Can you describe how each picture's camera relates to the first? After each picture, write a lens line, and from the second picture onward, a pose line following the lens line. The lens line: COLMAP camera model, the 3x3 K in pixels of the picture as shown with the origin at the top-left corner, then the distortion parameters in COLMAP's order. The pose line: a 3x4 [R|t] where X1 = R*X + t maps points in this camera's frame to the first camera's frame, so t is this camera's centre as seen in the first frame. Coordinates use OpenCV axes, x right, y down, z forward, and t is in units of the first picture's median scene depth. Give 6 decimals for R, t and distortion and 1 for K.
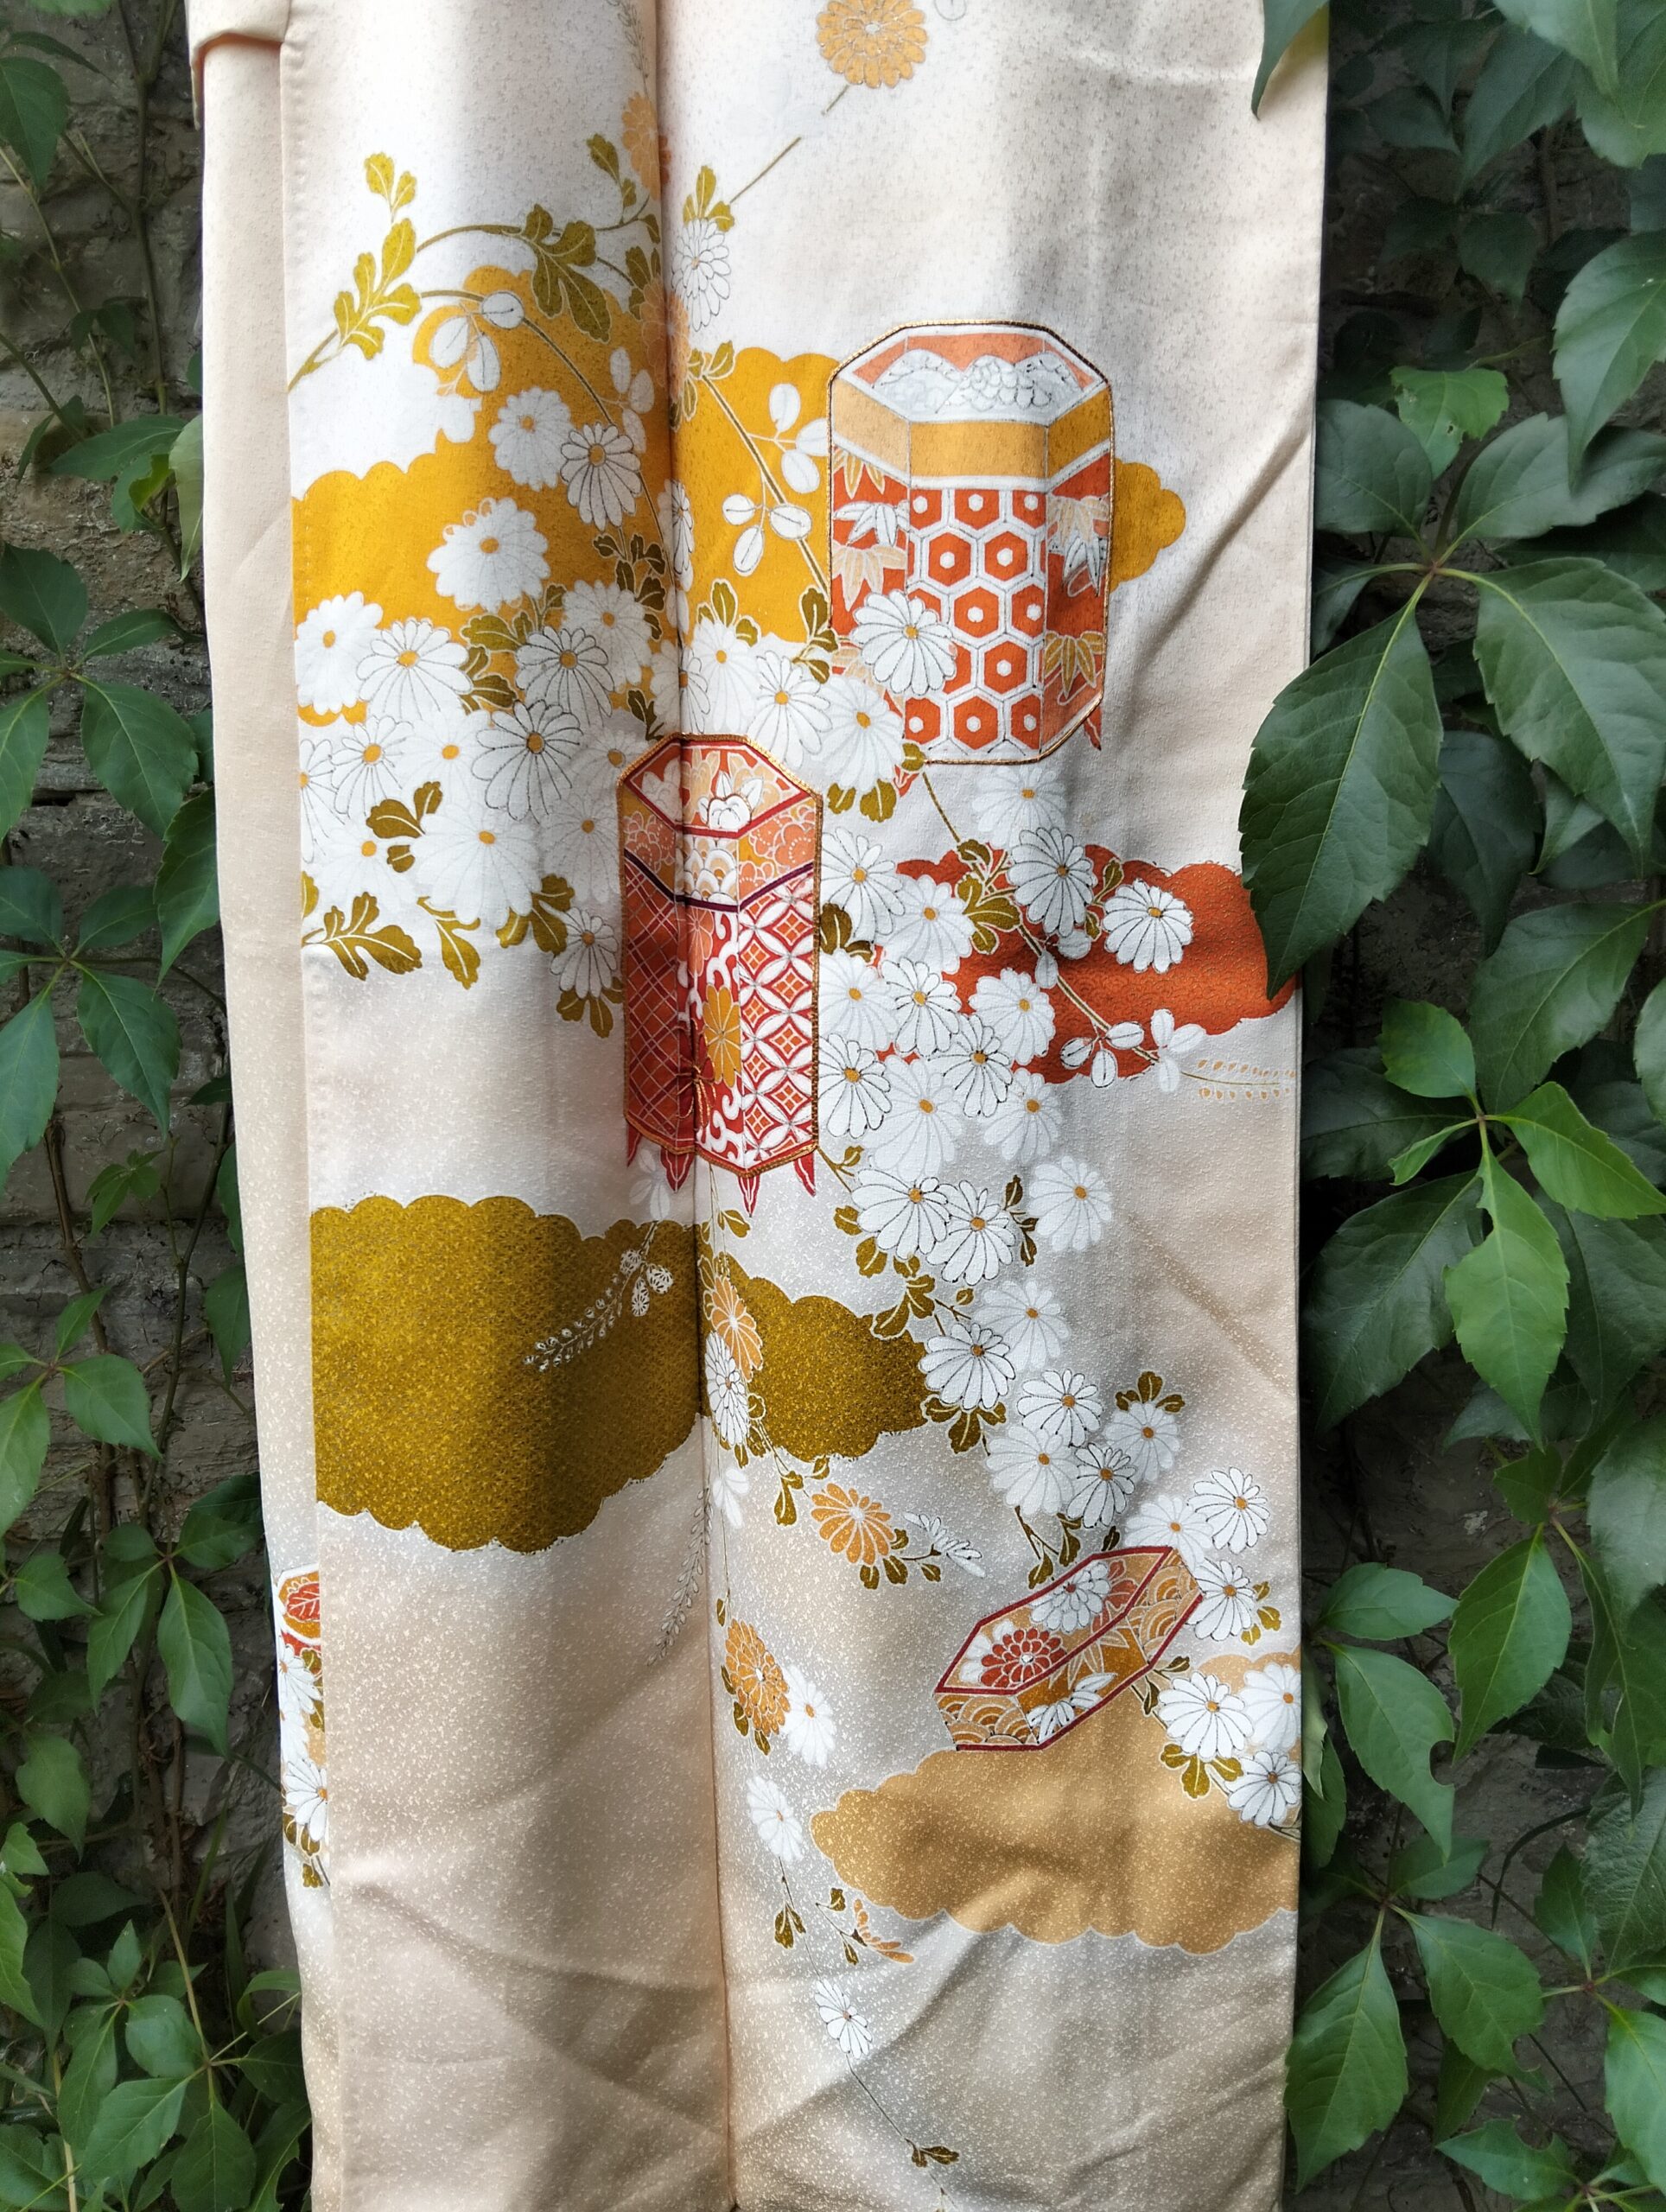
lens RADIAL K [[1682.5, 0, 833.0], [0, 1682.5, 1106.0], [0, 0, 1]] dist [0.074019, -0.125967]
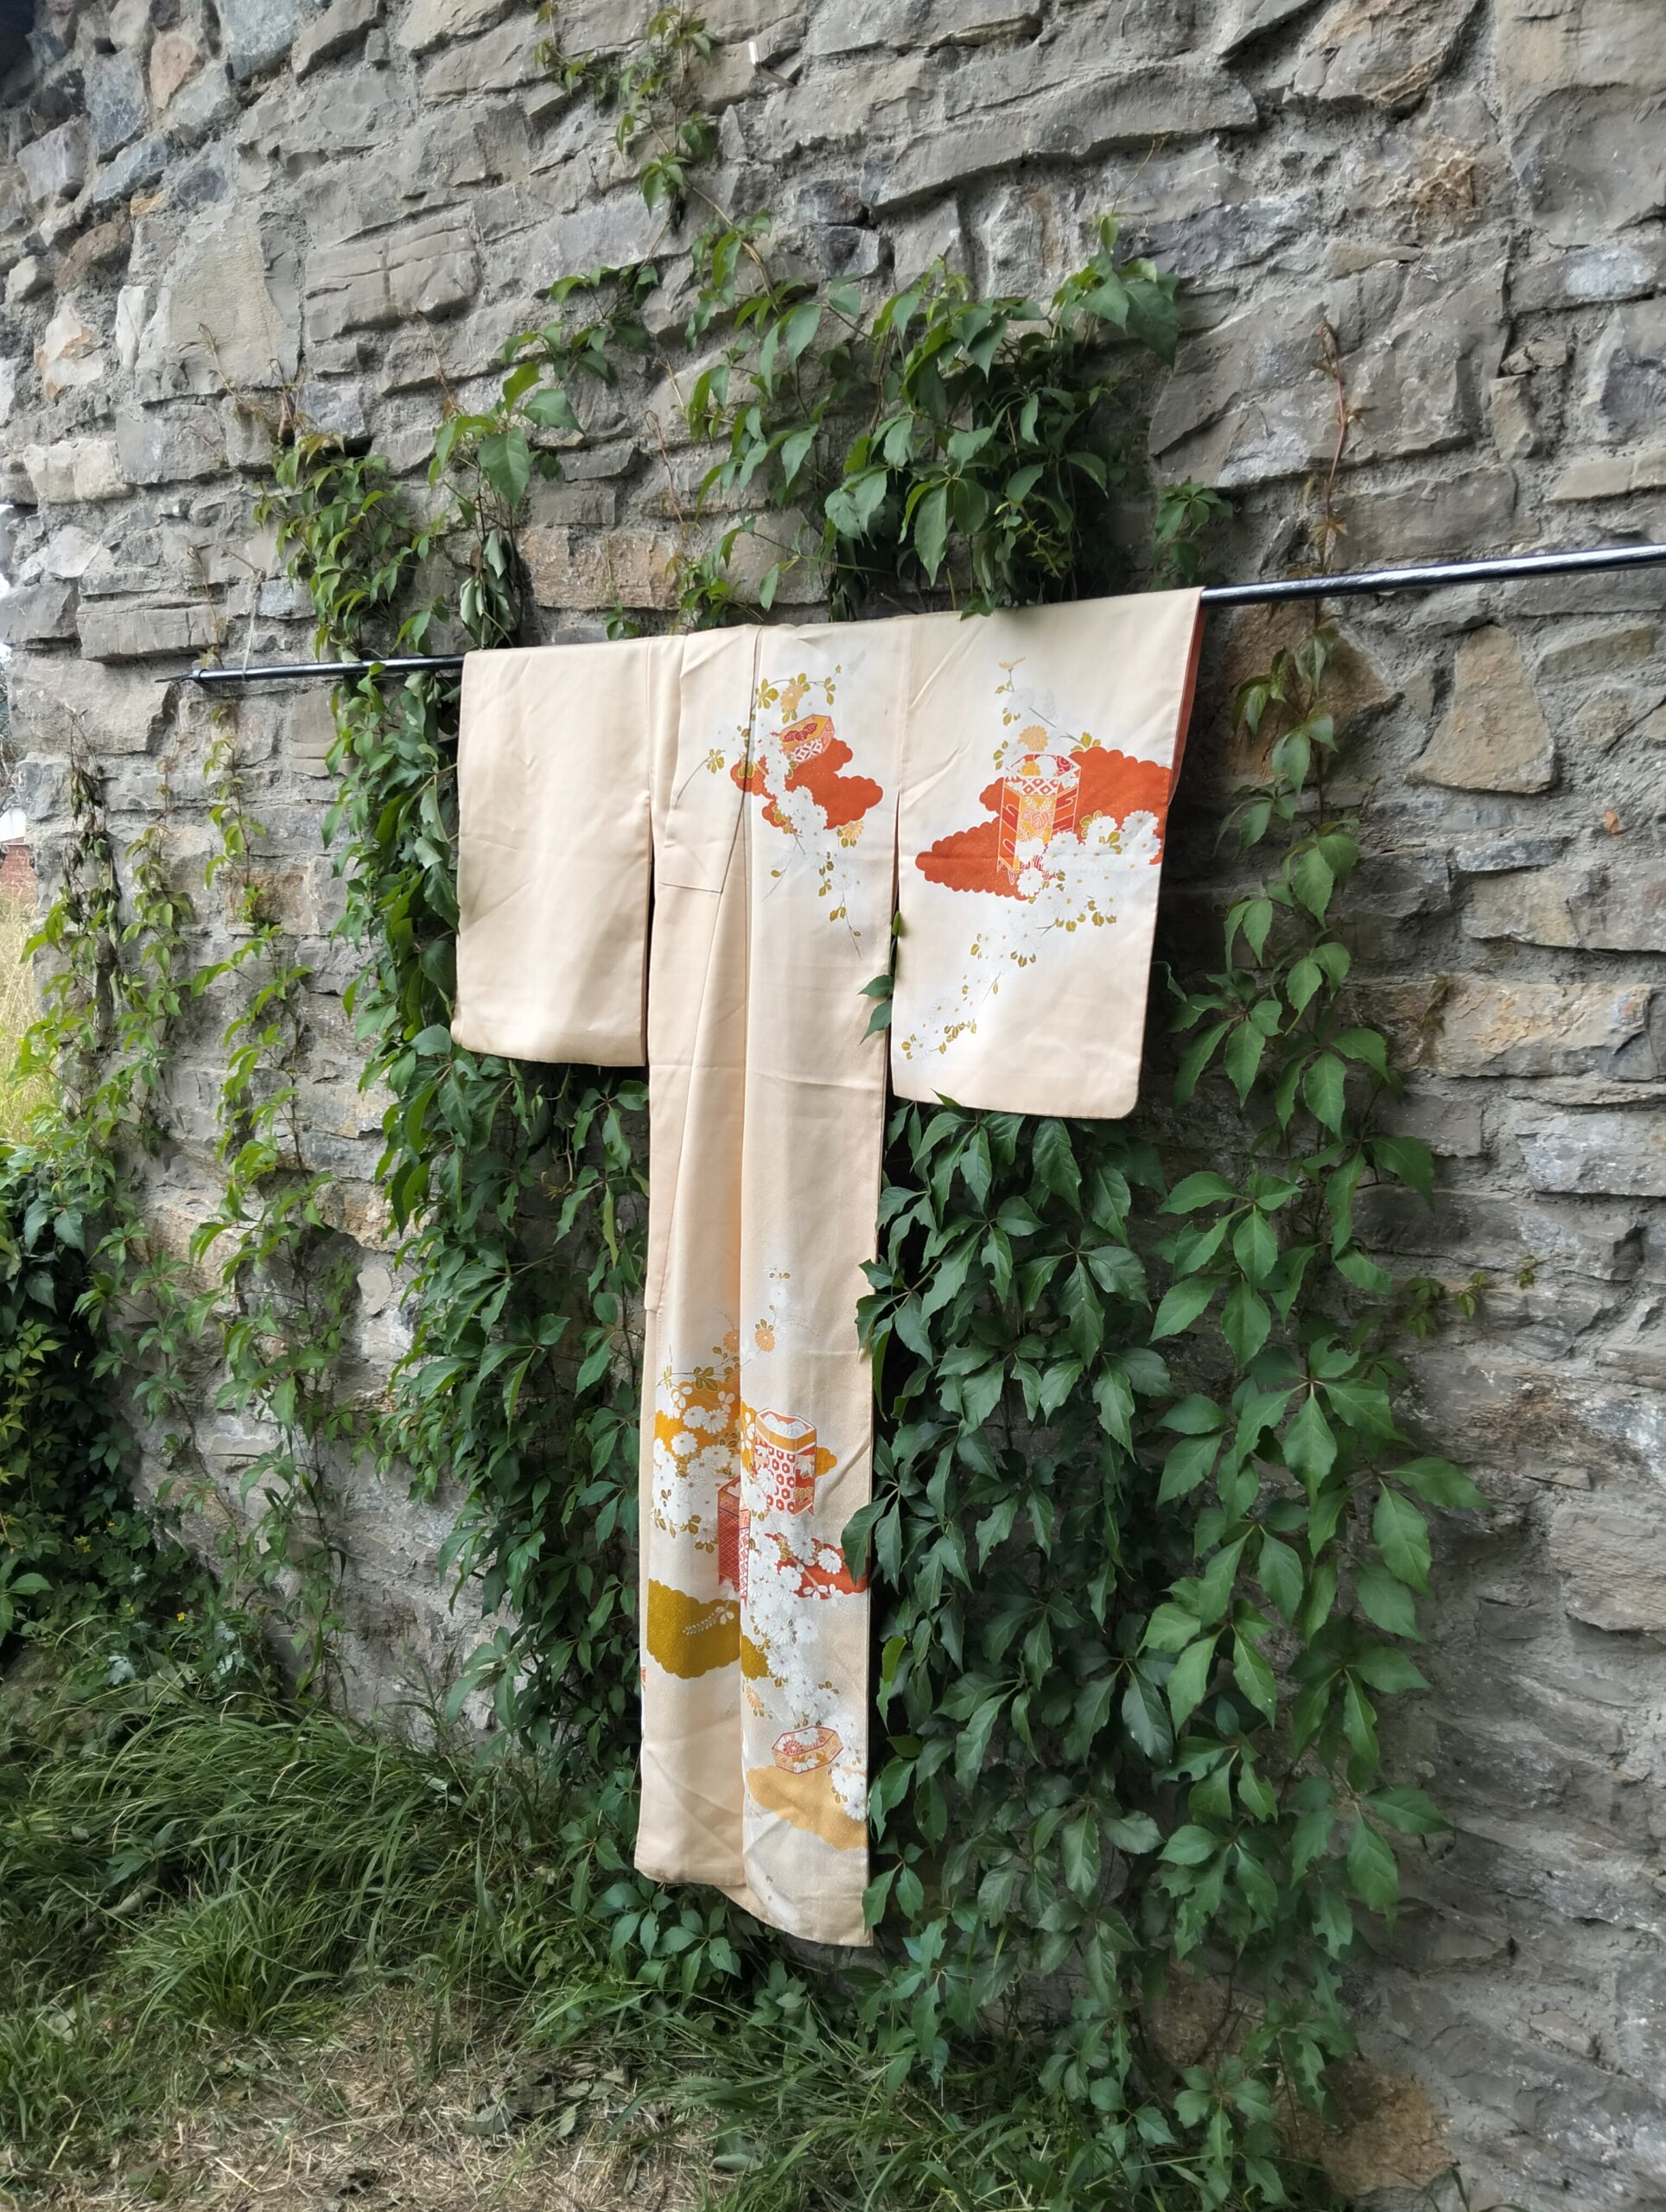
lens RADIAL K [[1682.6, 0, 833.0], [0, 1682.6, 1106.0], [0, 0, 1]] dist [0.019482, -0.051213]
pose [[0.815303, 0.108093, -0.568856, 2.211714], [-0.111103, 0.993370, 0.029523, -1.222972], [0.568275, 0.039131, 0.821907, -2.085580]]
